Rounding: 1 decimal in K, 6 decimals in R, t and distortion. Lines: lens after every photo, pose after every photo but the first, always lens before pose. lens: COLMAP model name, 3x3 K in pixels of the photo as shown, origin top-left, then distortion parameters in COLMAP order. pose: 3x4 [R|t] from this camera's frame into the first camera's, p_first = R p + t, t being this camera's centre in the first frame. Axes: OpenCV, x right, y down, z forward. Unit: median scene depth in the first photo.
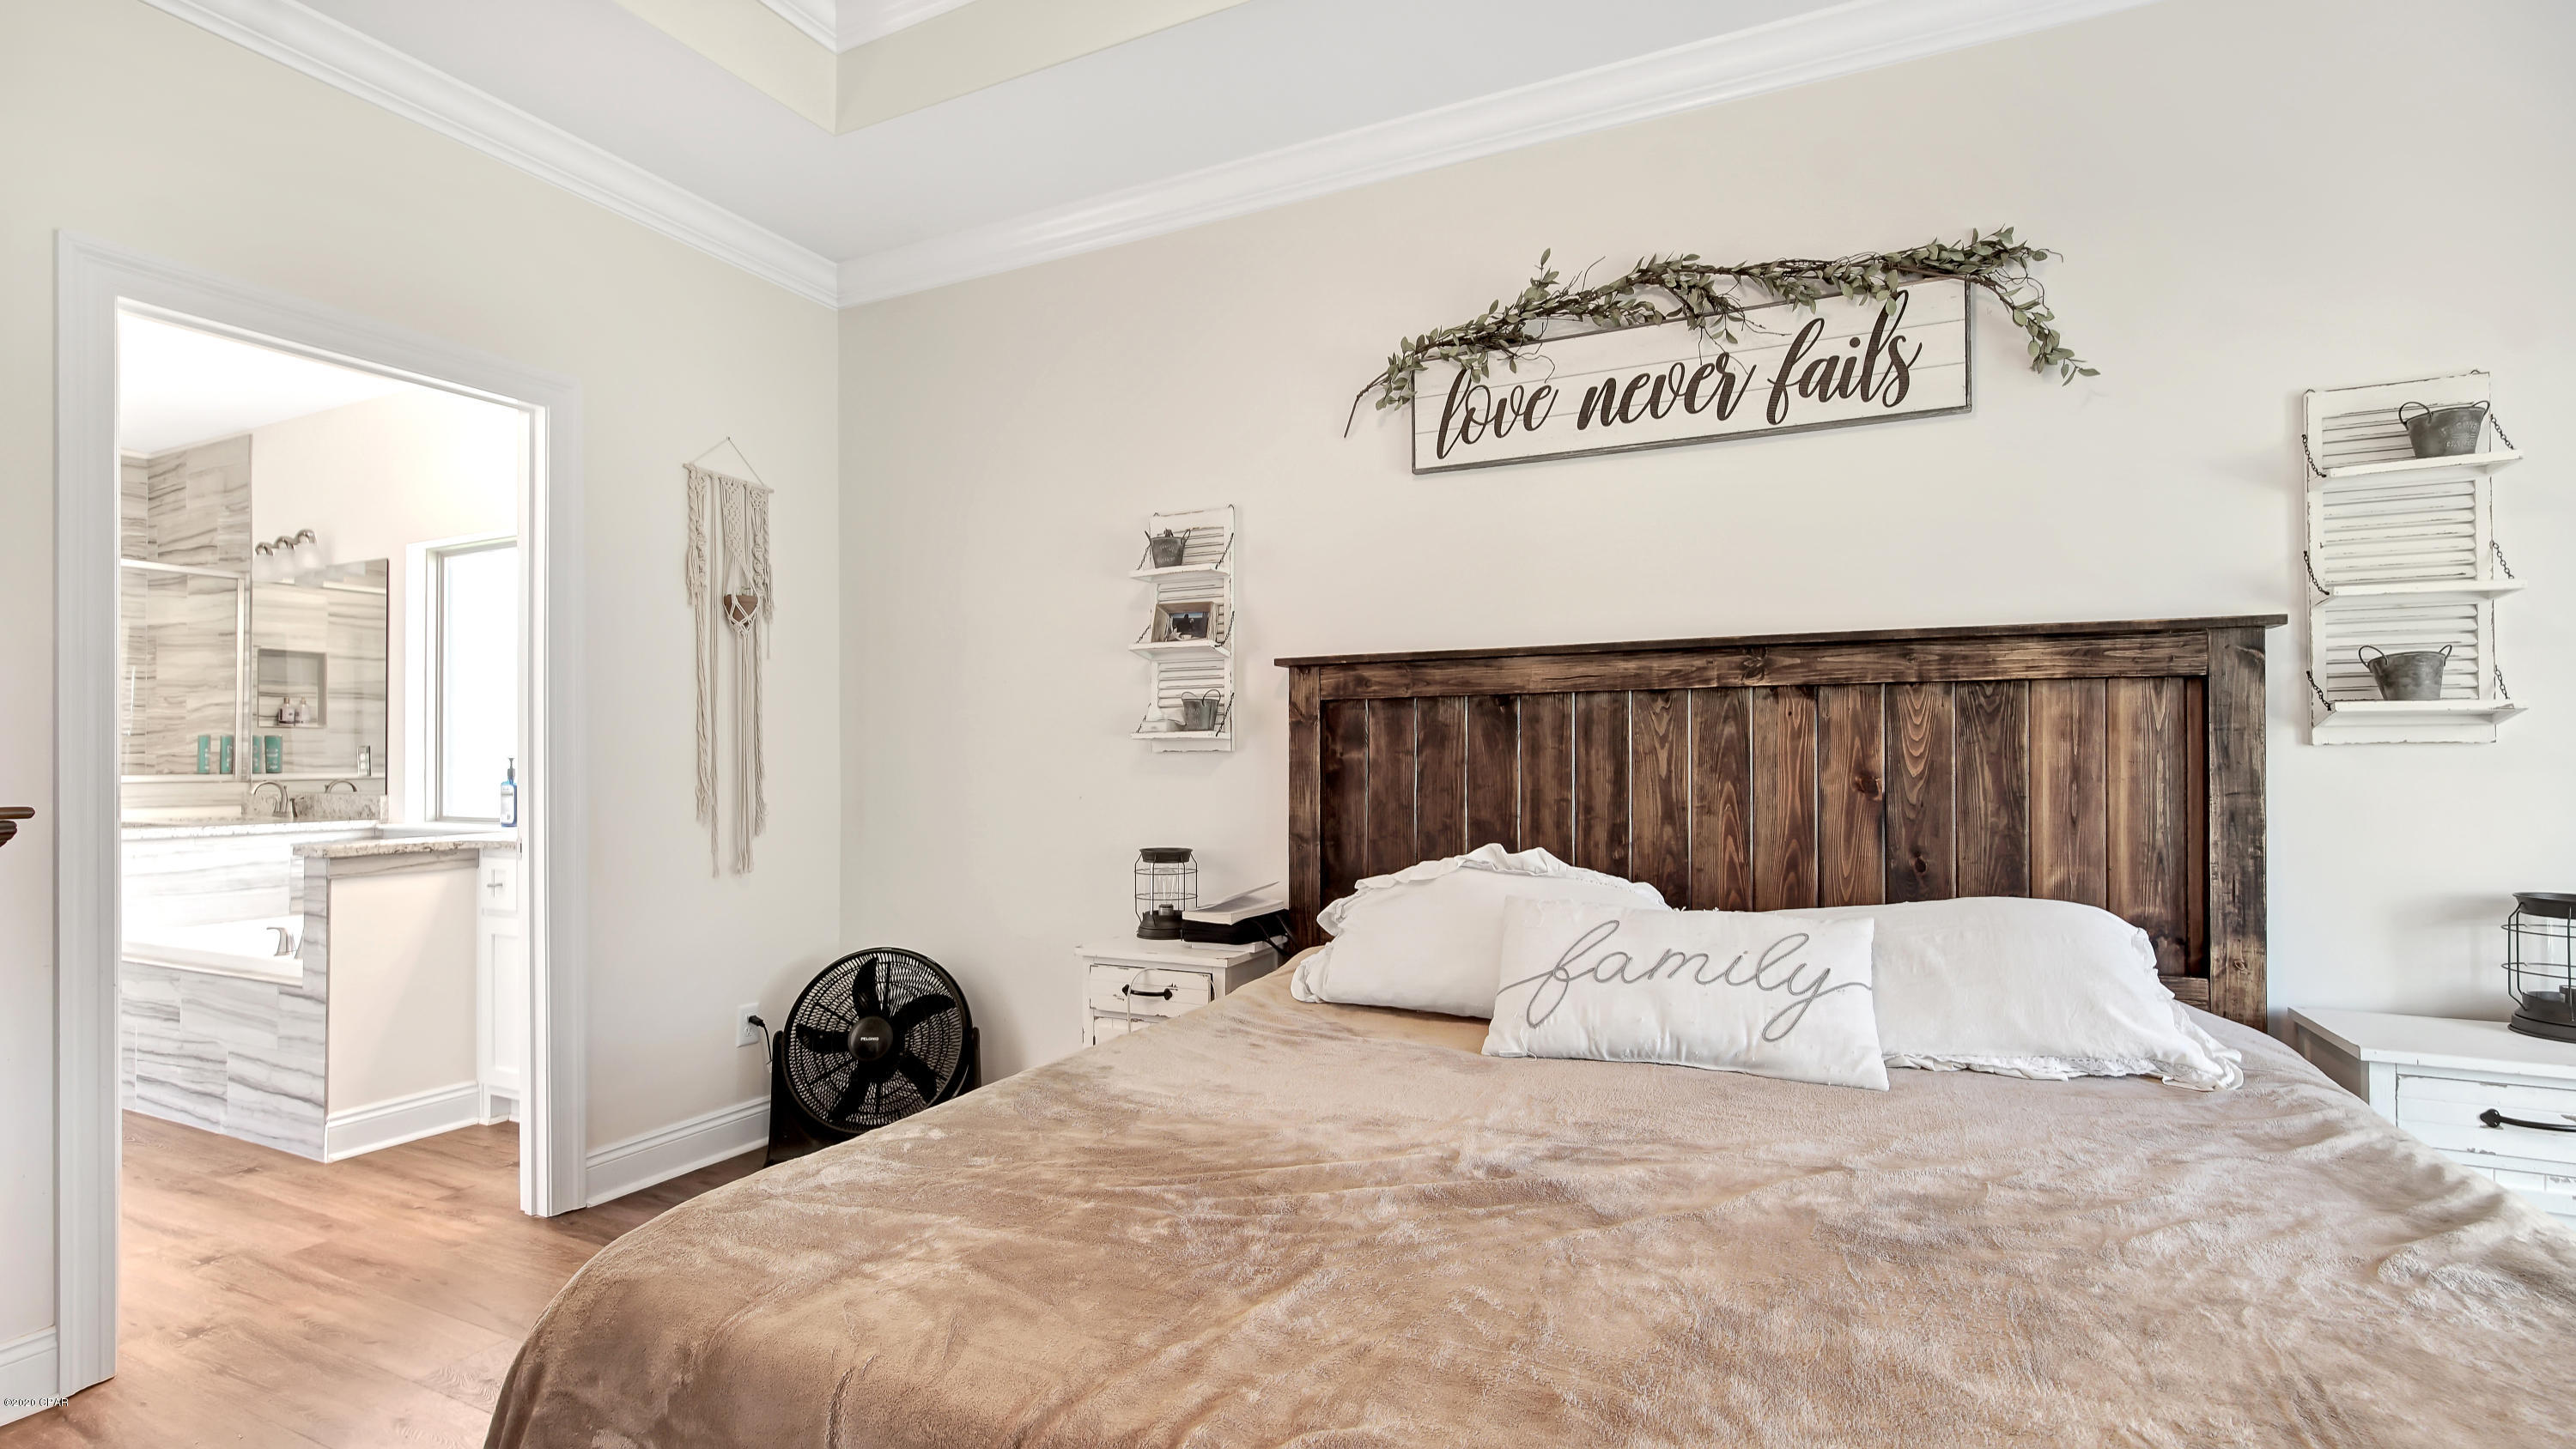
lens RADIAL K [[1144.7, 0, 1257.0], [0, 1144.7, 741.4], [0, 0, 1]] dist [-0.003898, -0.000056]
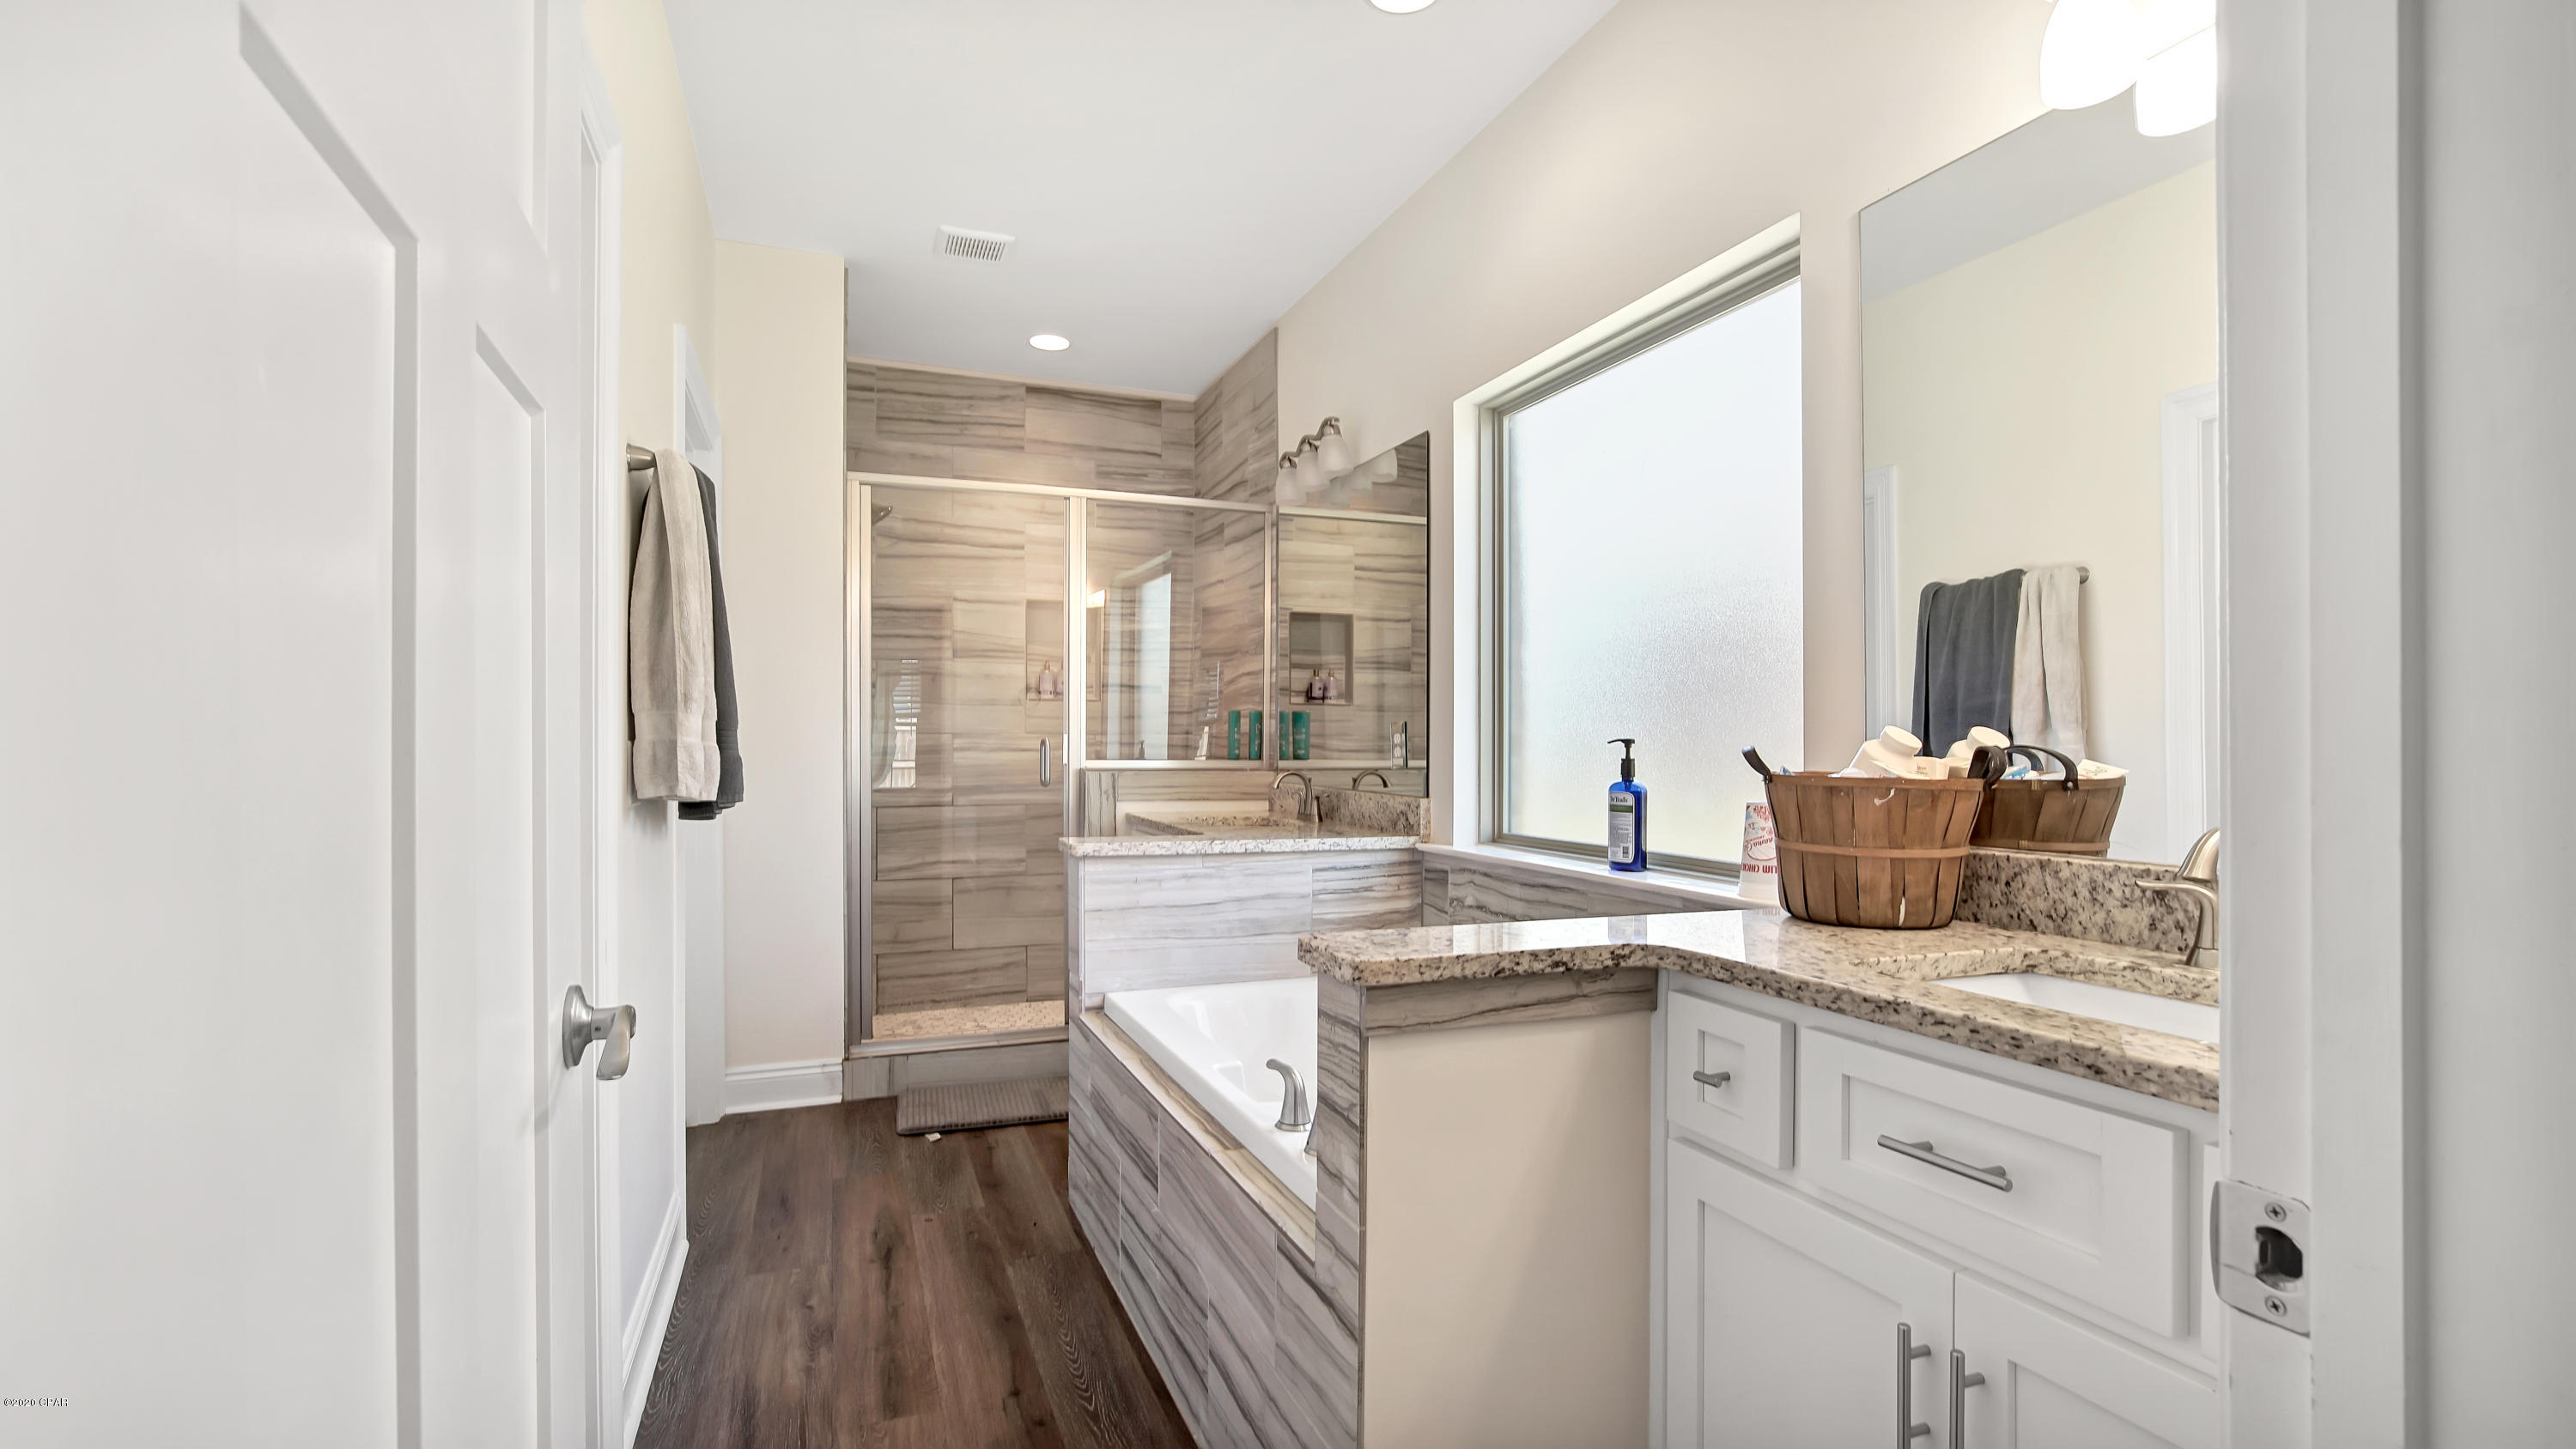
lens RADIAL K [[1144.7, 0, 1257.0], [0, 1144.7, 741.4], [0, 0, 1]] dist [-0.003898, -0.000056]
pose [[0.720708, 0.004148, -0.693226, -0.360579], [0.003404, 0.999949, 0.009521, 0.008472], [0.693230, -0.009222, 0.720657, 0.439886]]
